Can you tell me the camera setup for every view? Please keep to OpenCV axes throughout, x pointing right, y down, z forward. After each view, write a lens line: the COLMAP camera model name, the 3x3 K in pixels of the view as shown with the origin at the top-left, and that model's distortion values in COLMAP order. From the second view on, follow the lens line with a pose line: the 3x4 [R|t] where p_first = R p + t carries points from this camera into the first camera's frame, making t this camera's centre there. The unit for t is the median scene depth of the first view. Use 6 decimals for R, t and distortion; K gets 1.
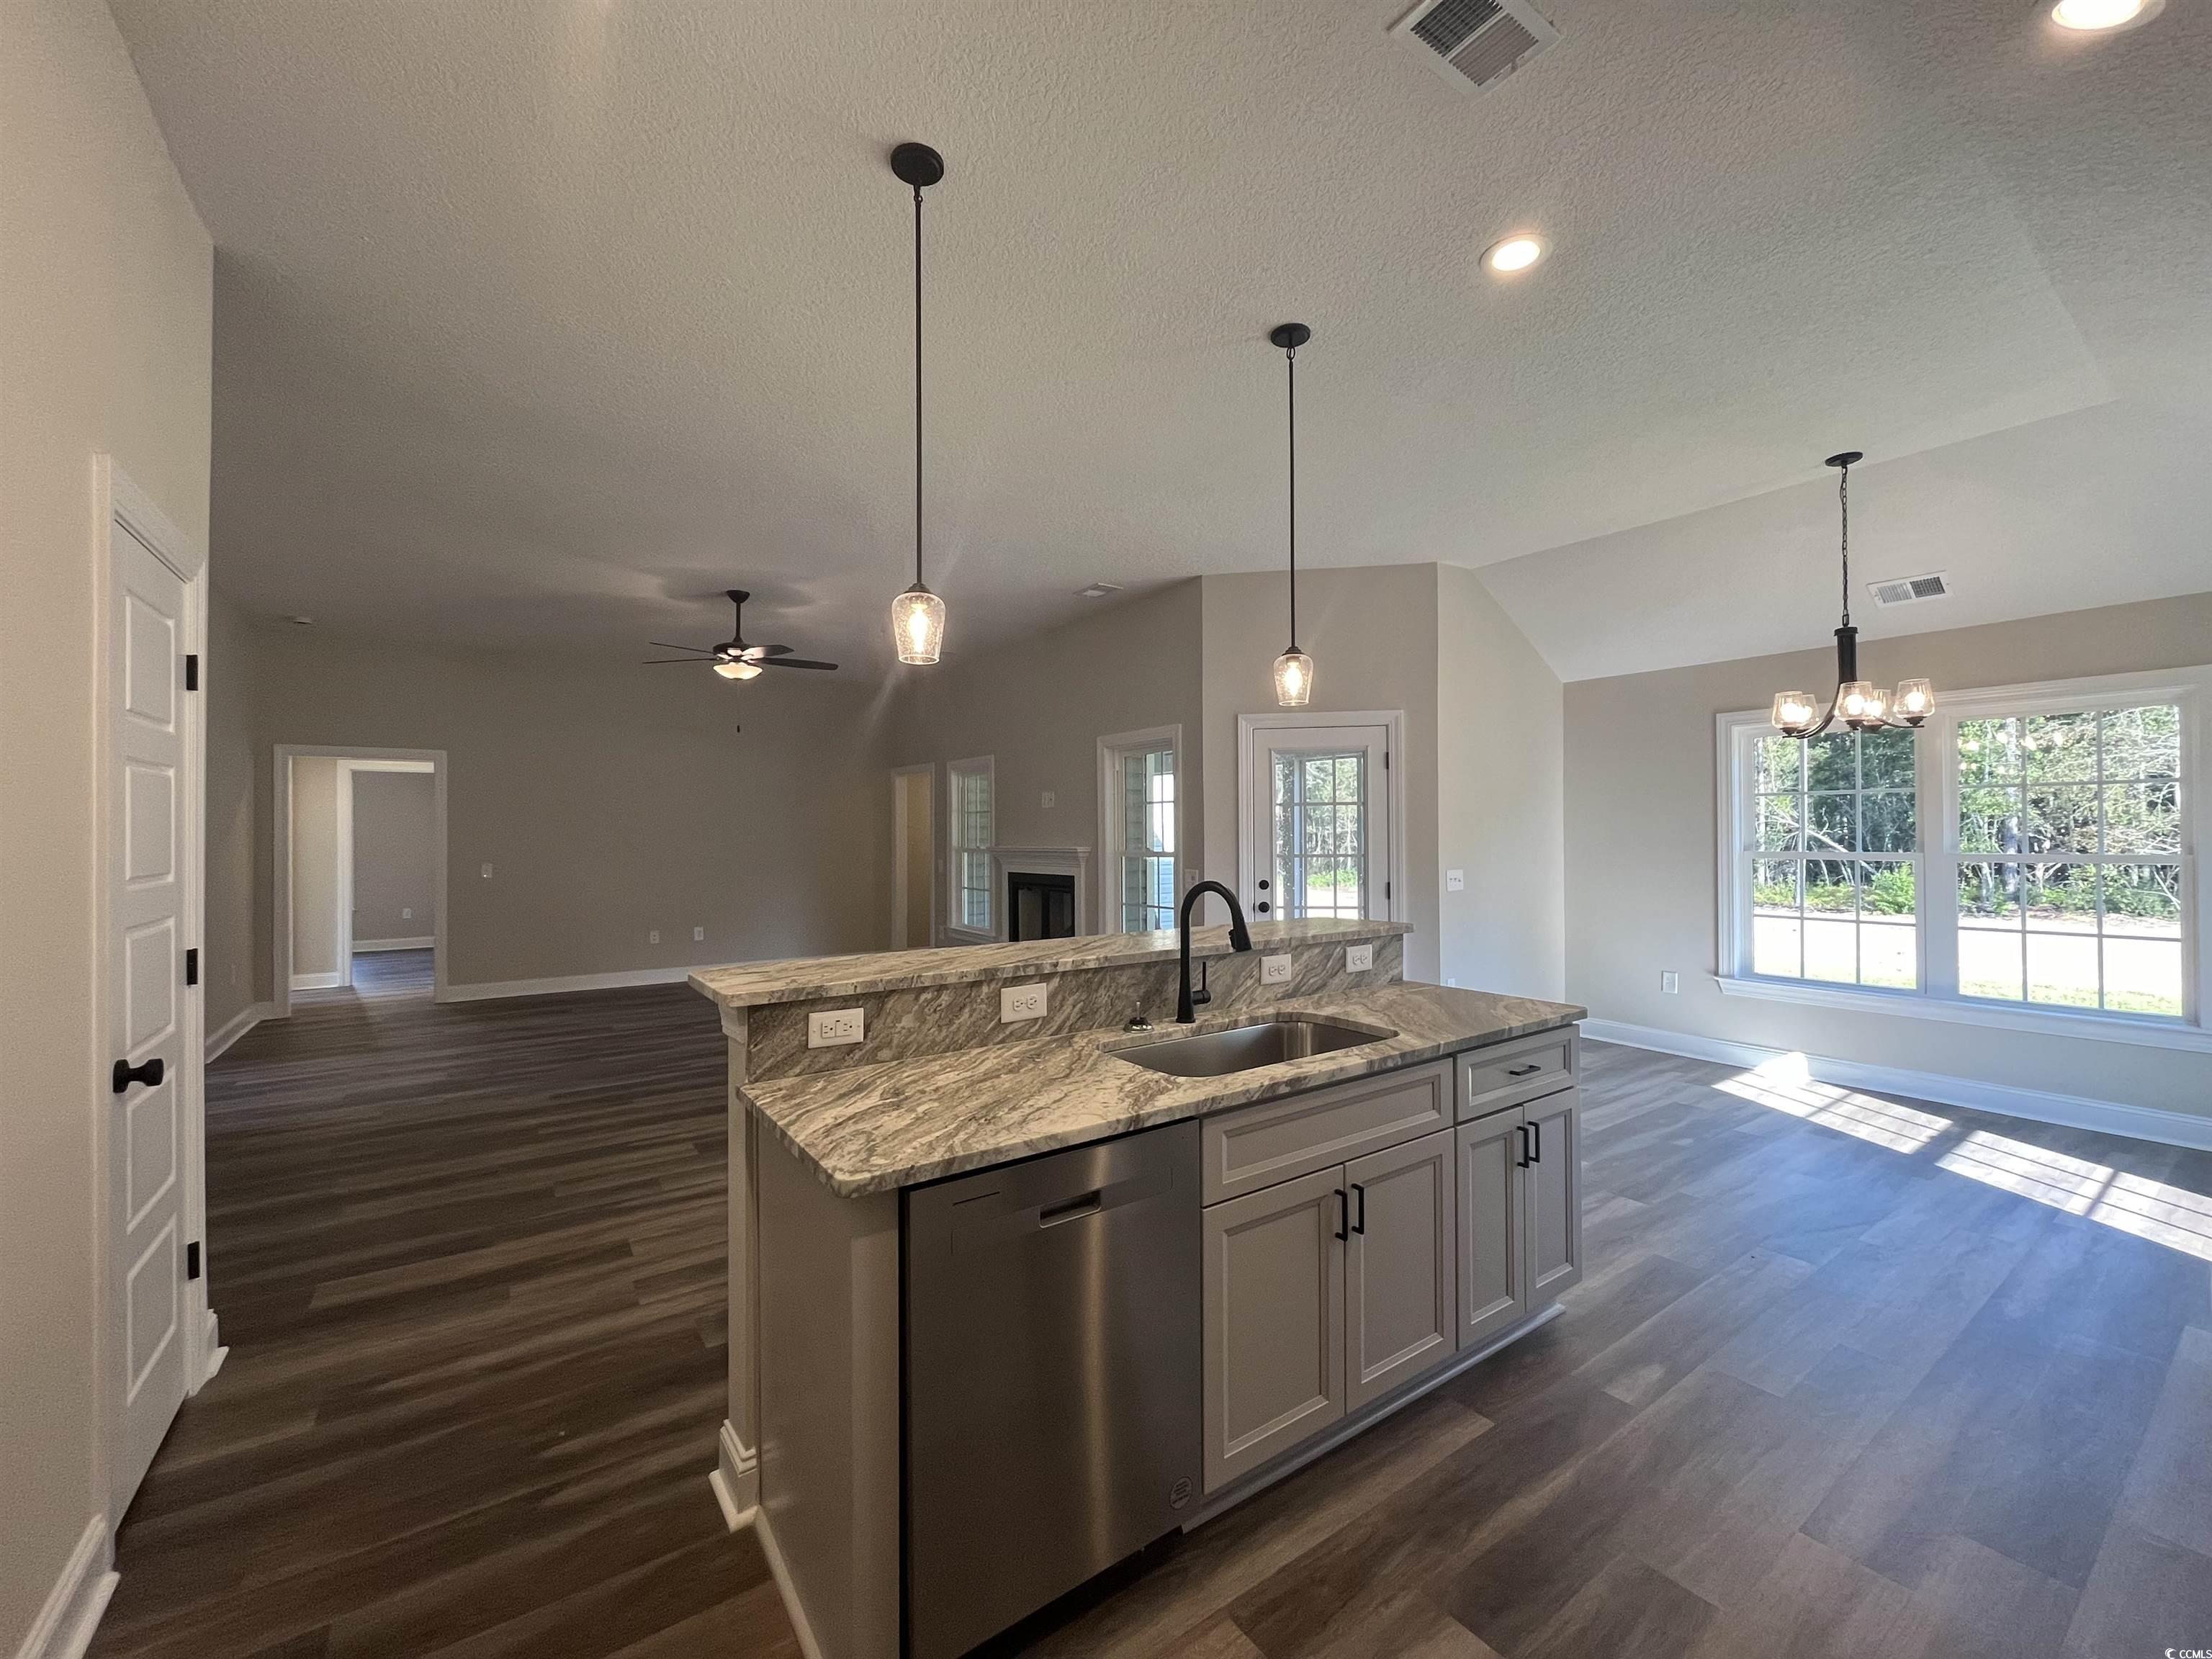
lens RADIAL K [[893.0, 0, 1108.9], [0, 893.0, 827.7], [0, 0, 1]] dist [-0.003579, 0.000276]
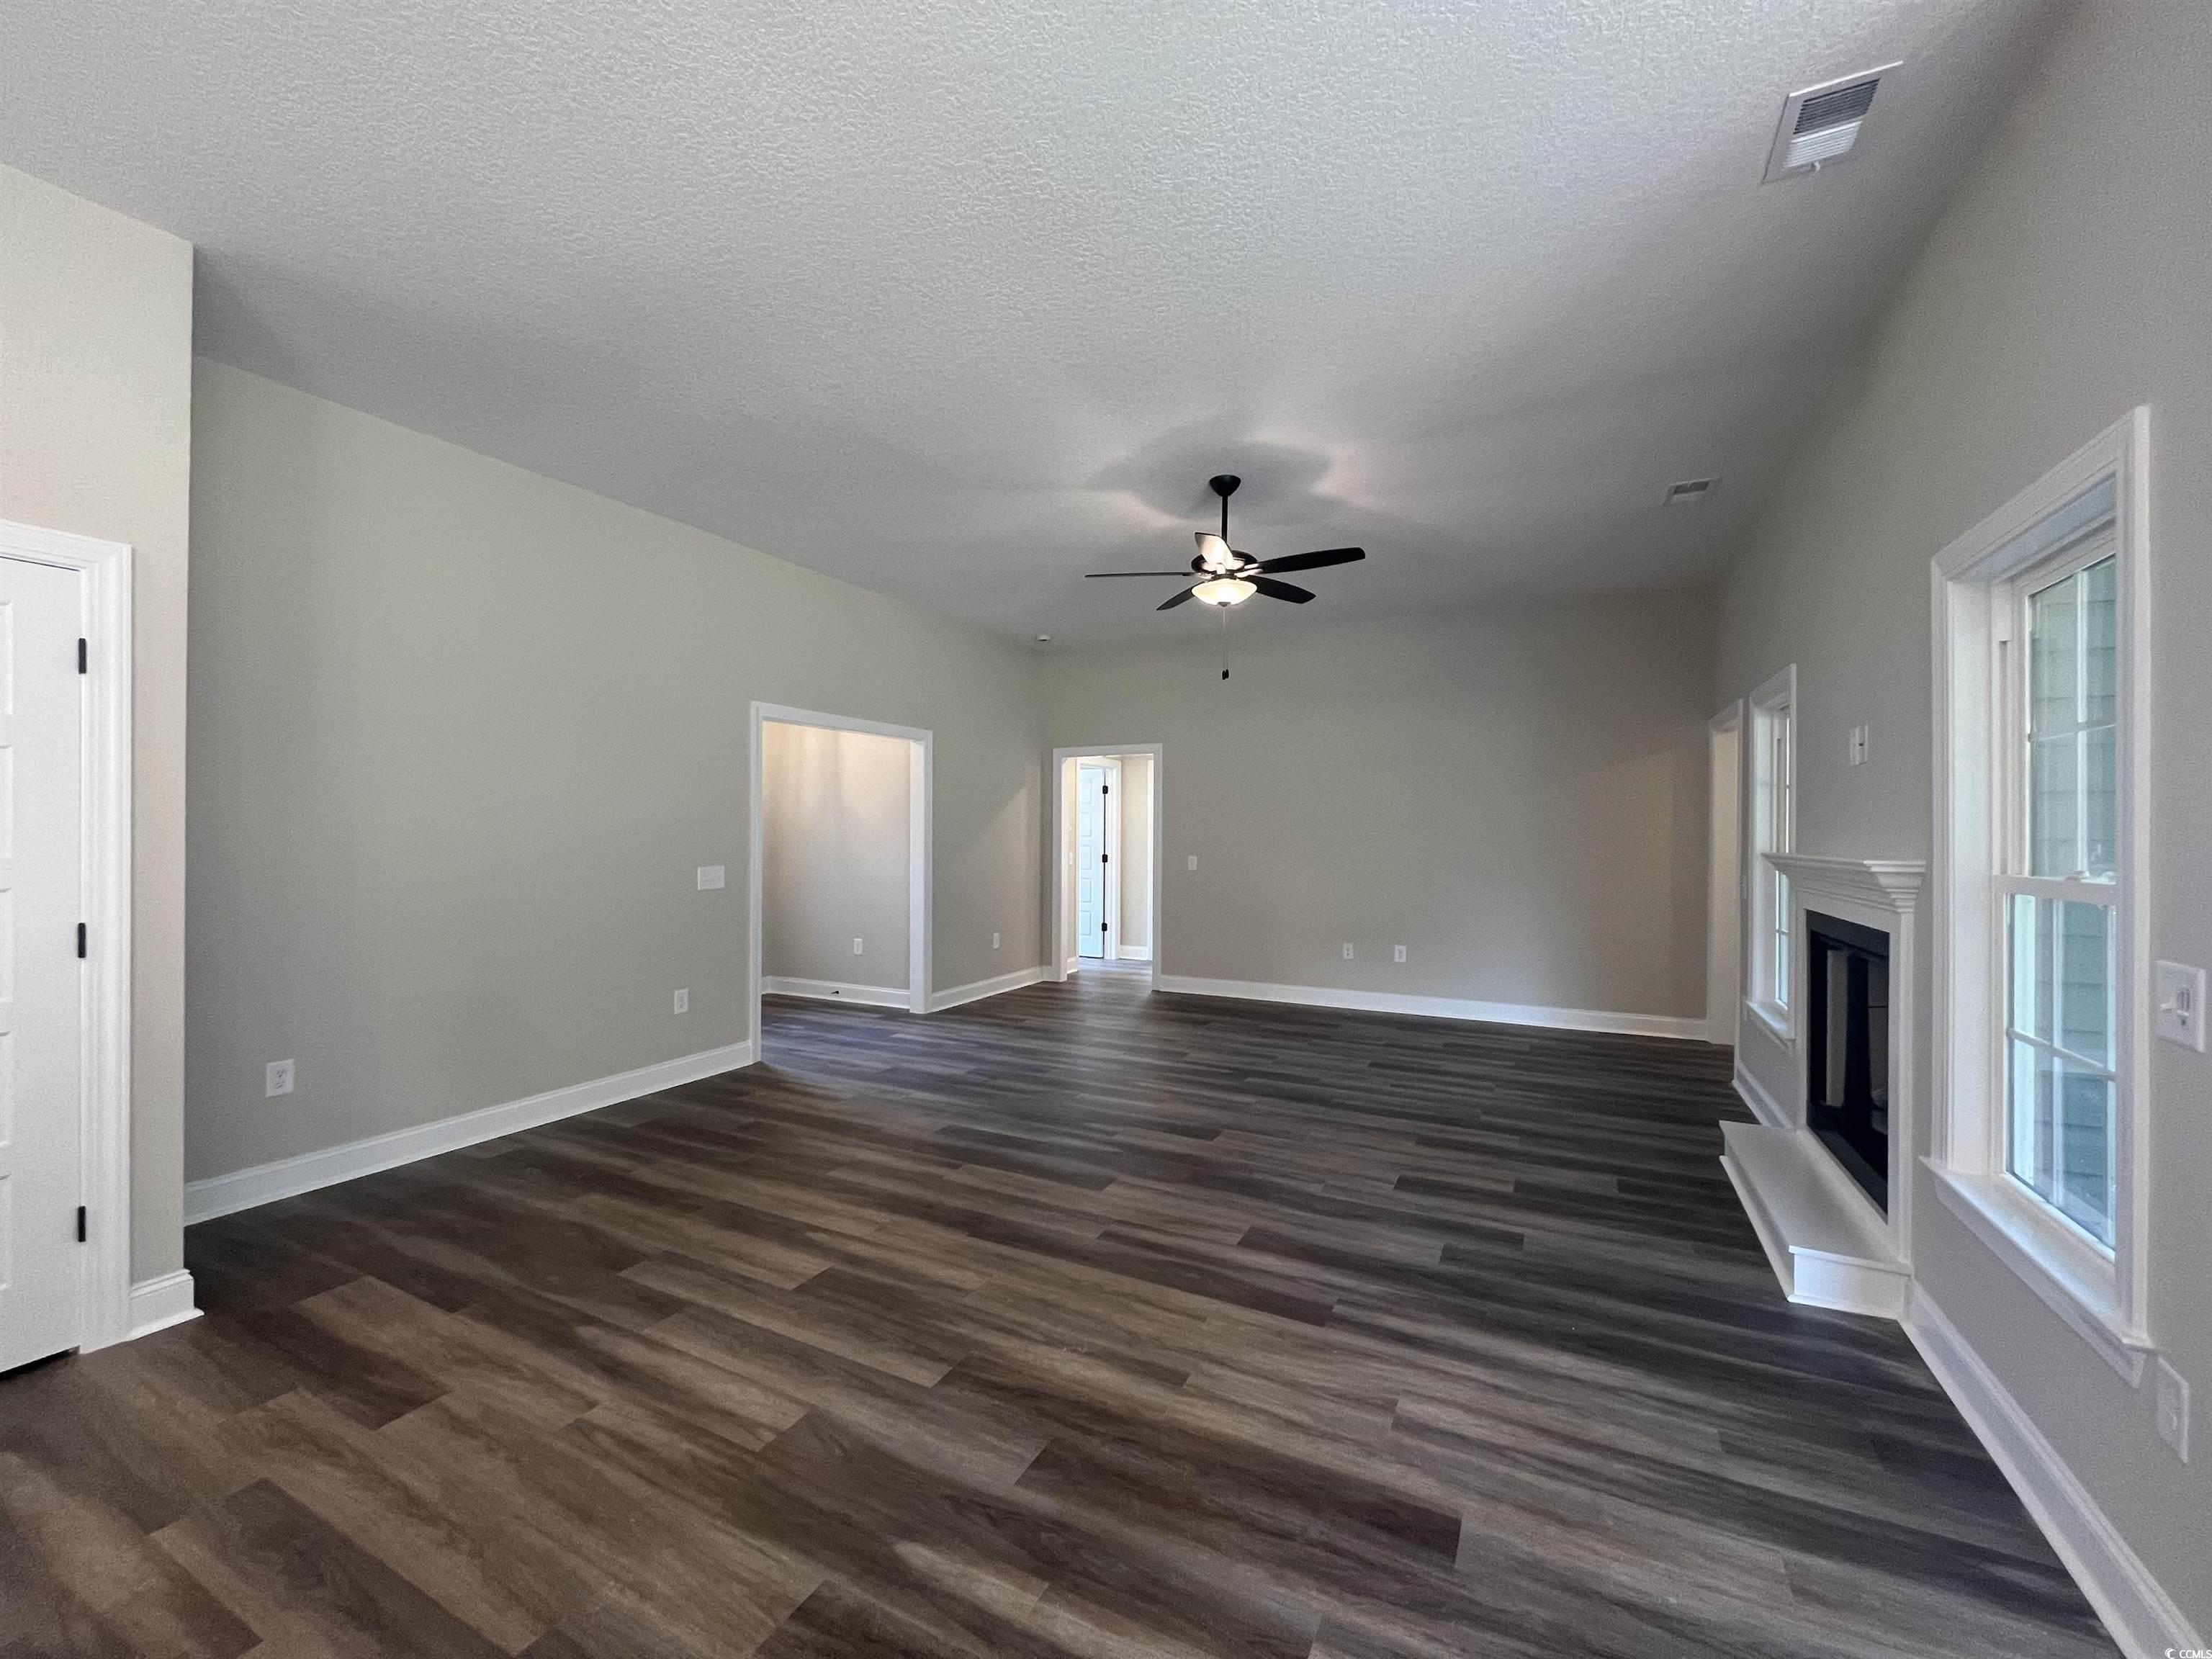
lens RADIAL K [[893.0, 0, 1108.2], [0, 893.0, 830.0], [0, 0, 1]] dist [-0.003579, 0.000276]
pose [[0.466736, 0.005381, -0.884381, 0.168206], [-0.000190, 0.999982, 0.005984, 0.007927], [0.884397, -0.002625, 0.466728, 0.600434]]
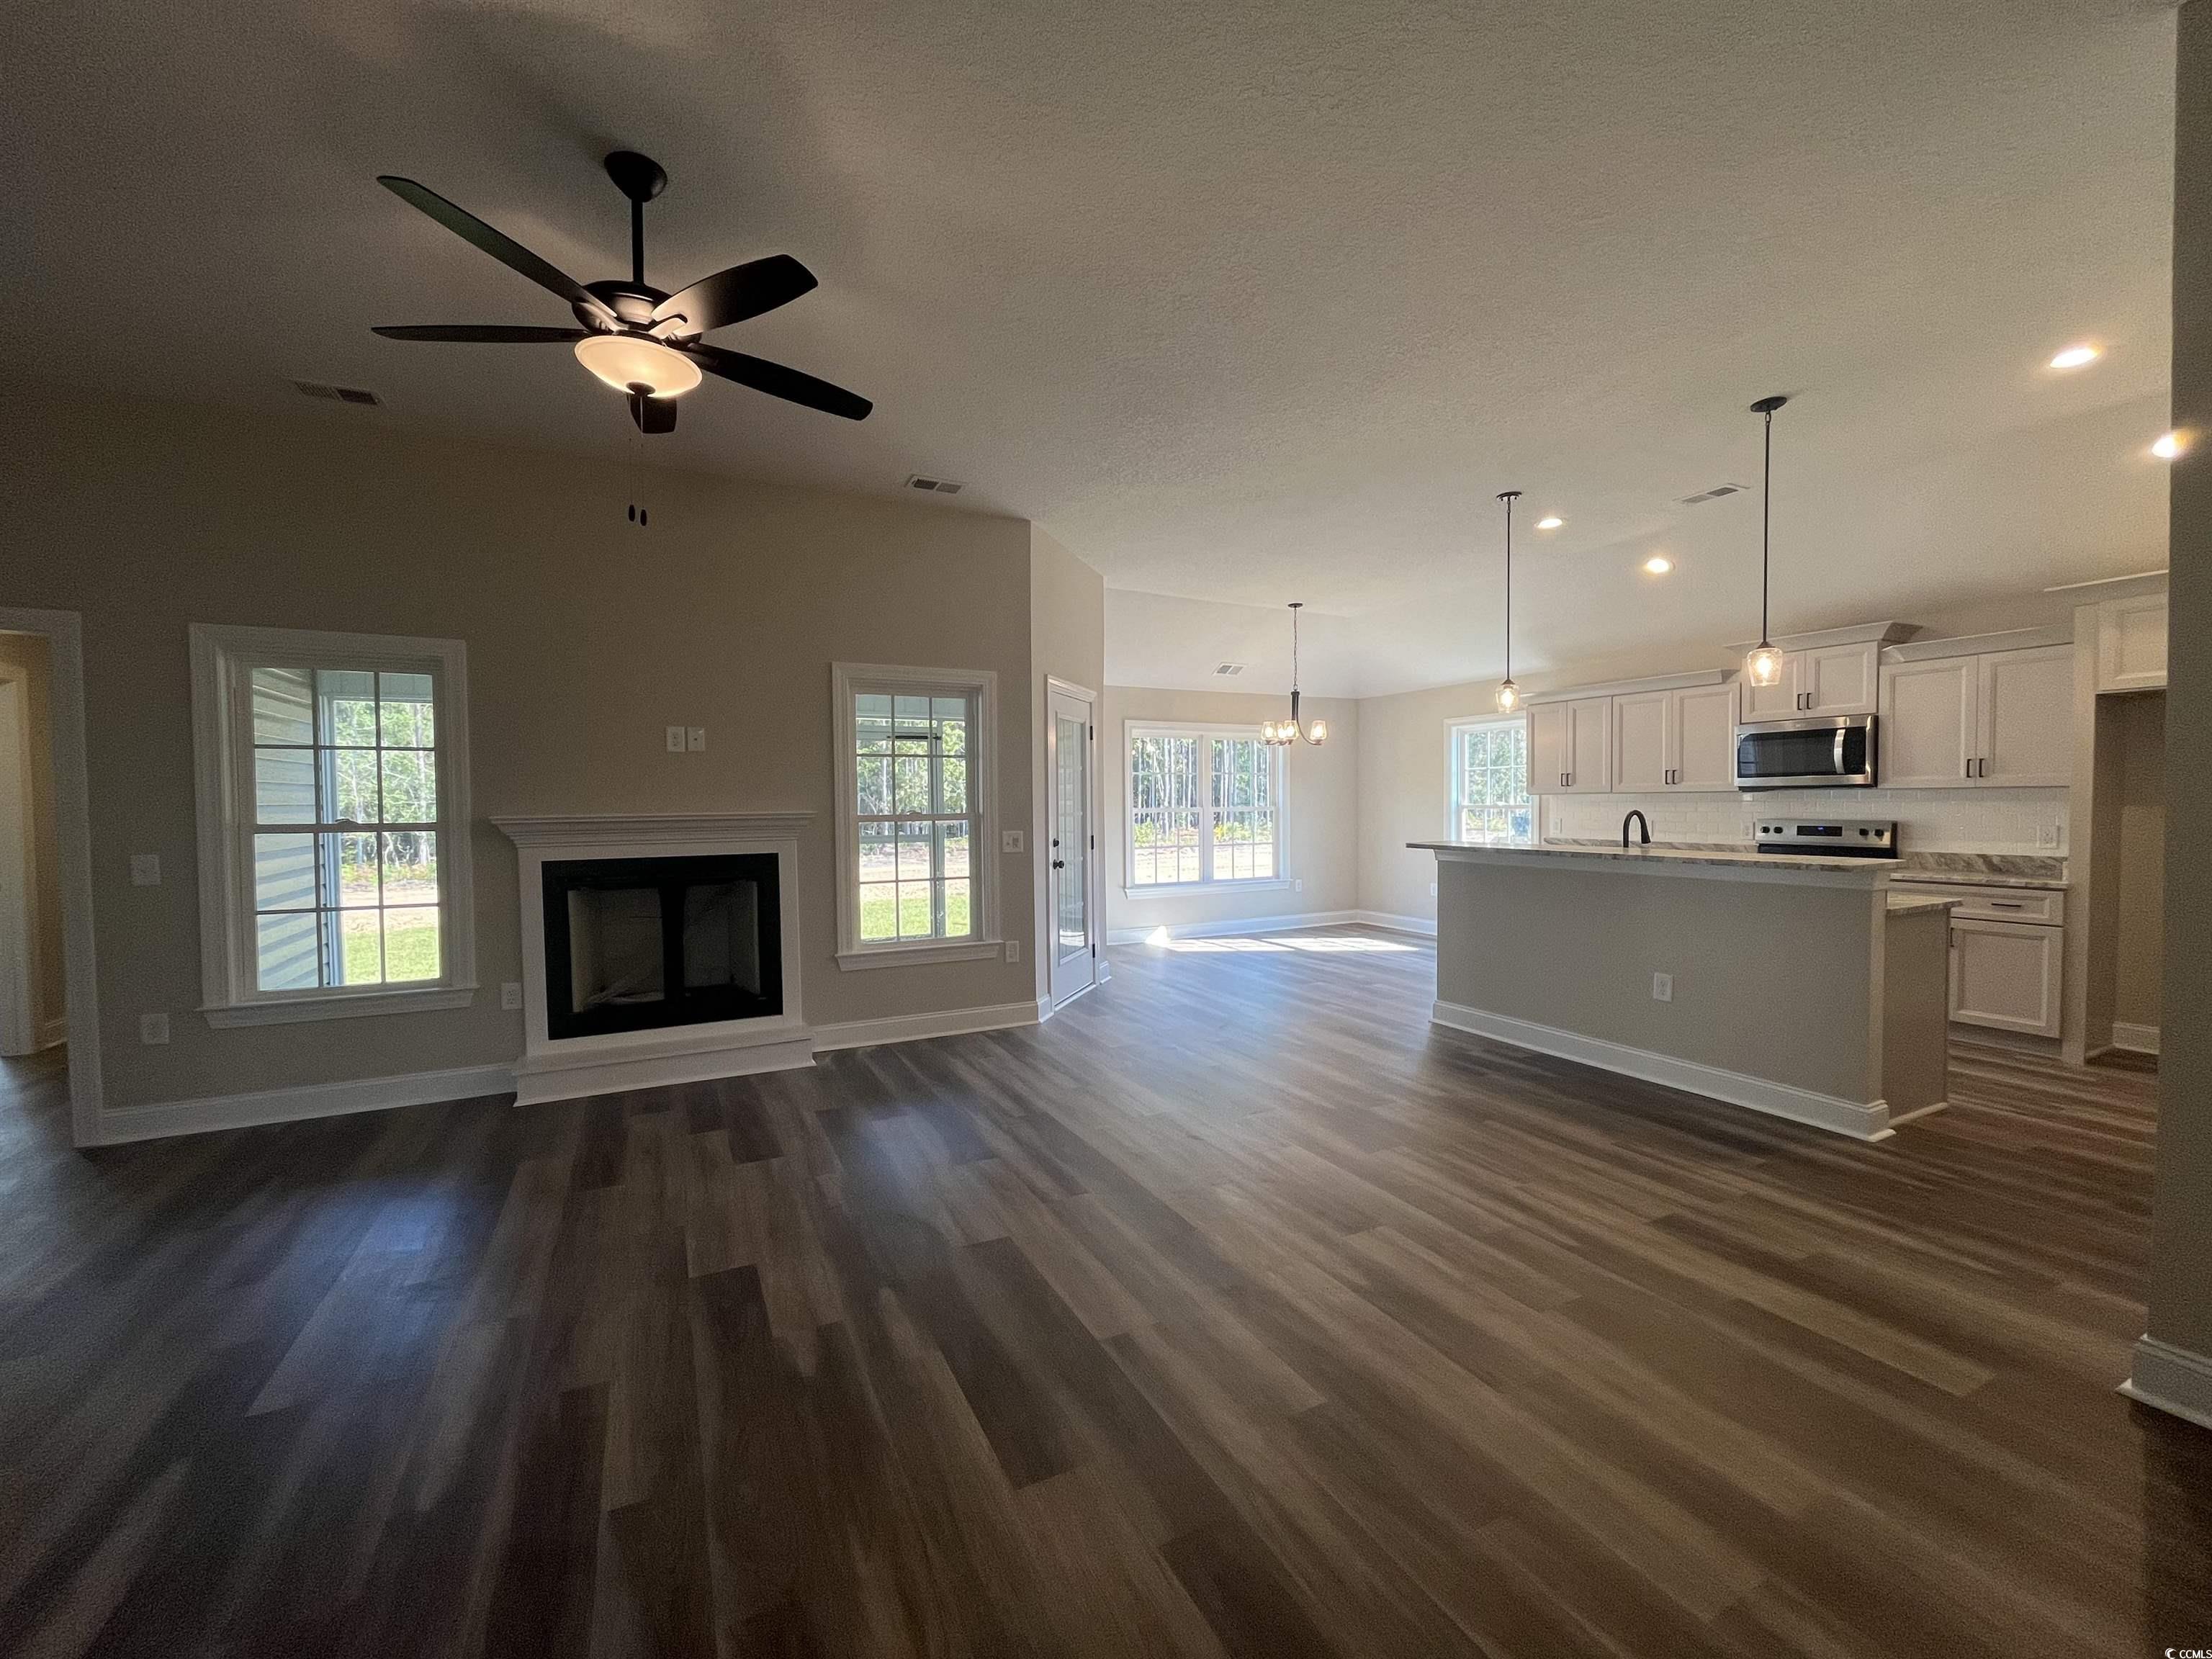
lens RADIAL K [[893.0, 0, 1105.4], [0, 893.0, 830.3], [0, 0, 1]] dist [-0.003579, 0.000276]
pose [[0.145150, -0.027372, 0.989031, -0.796949], [0.000383, 0.999619, 0.027609, 0.019786], [-0.989410, -0.003628, 0.145105, 0.748441]]
